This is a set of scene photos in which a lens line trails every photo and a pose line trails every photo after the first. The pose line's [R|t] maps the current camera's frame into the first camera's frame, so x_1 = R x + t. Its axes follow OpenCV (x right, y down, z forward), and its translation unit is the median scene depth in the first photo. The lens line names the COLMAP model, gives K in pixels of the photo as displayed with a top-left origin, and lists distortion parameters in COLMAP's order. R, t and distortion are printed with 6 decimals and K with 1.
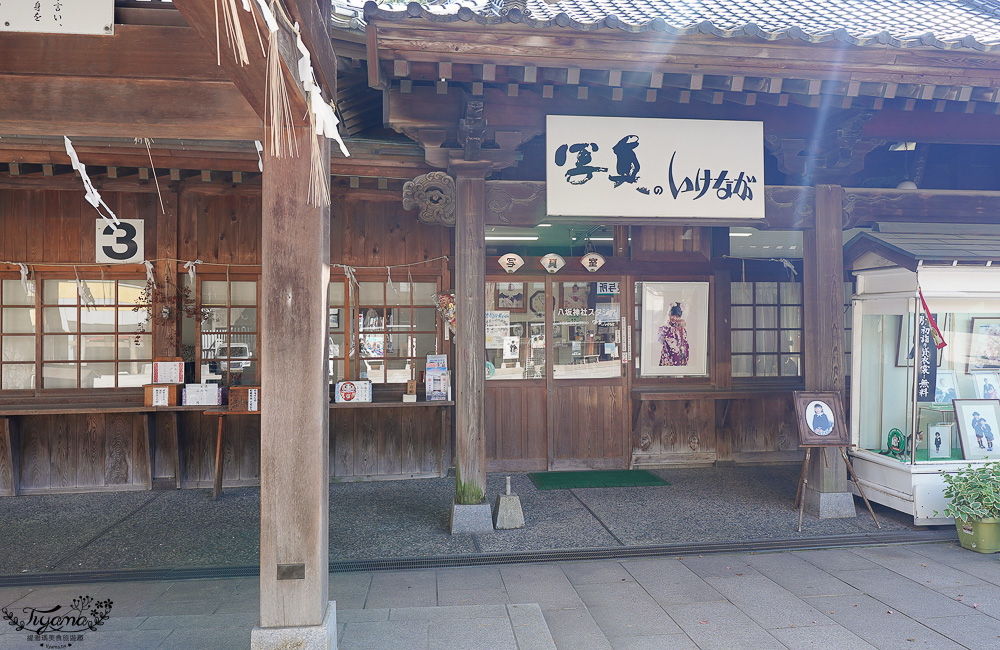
lens RADIAL K [[699.2, 0, 500.1], [0, 699.2, 331.9], [0, 0, 1]] dist [-0.007831, 0.001823]
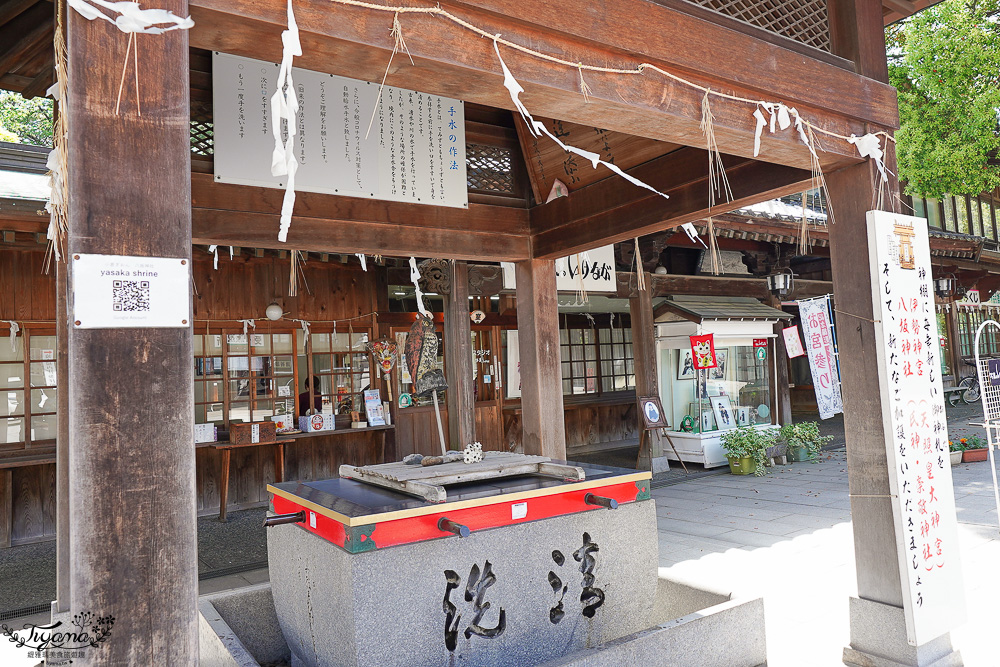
lens RADIAL K [[697.3, 0, 499.1], [0, 697.3, 328.8], [0, 0, 1]] dist [-0.001536, -0.003484]
pose [[0.885688, -0.012472, 0.464114, -0.619213], [0.041829, 0.997717, -0.053013, -0.001341], [-0.462393, 0.066366, 0.884188, -0.305659]]
